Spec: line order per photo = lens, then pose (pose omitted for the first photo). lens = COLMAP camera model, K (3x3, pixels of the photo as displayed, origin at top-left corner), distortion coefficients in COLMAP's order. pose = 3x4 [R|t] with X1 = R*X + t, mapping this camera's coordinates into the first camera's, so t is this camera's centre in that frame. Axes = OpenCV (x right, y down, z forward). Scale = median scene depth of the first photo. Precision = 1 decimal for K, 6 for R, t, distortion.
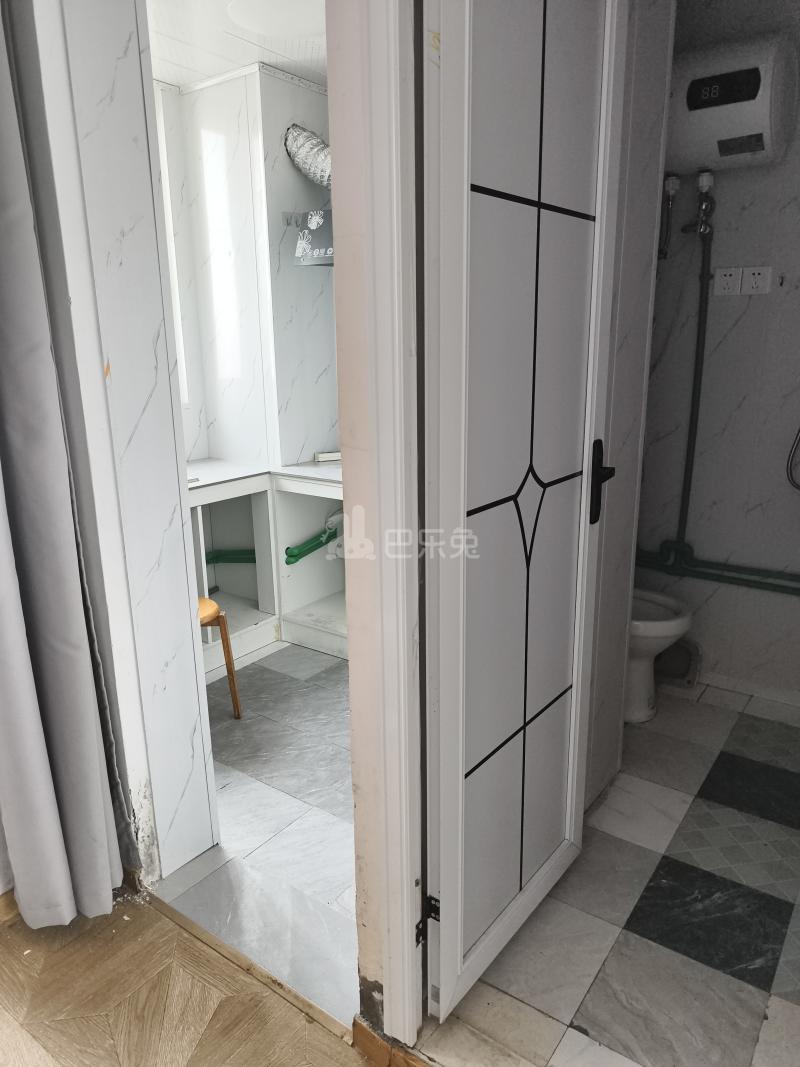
lens RADIAL K [[750.5, 0, 400.6], [0, 750.5, 535.3], [0, 0, 1]] dist [0.012877, -0.009241]
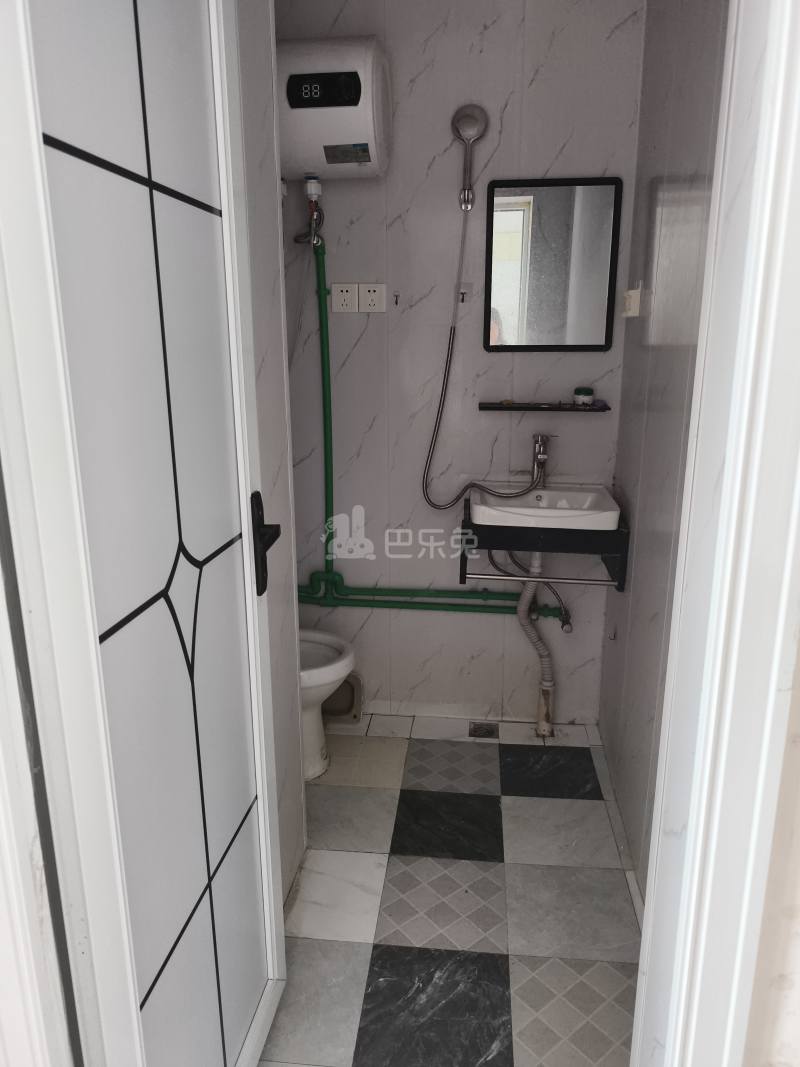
lens RADIAL K [[750.5, 0, 399.2], [0, 750.5, 532.2], [0, 0, 1]] dist [0.012877, -0.009241]
pose [[0.871971, -0.113191, 0.476293, 0.008885], [0.119717, 0.992667, 0.016736, -0.063307], [-0.474694, 0.042427, 0.879128, 0.181192]]
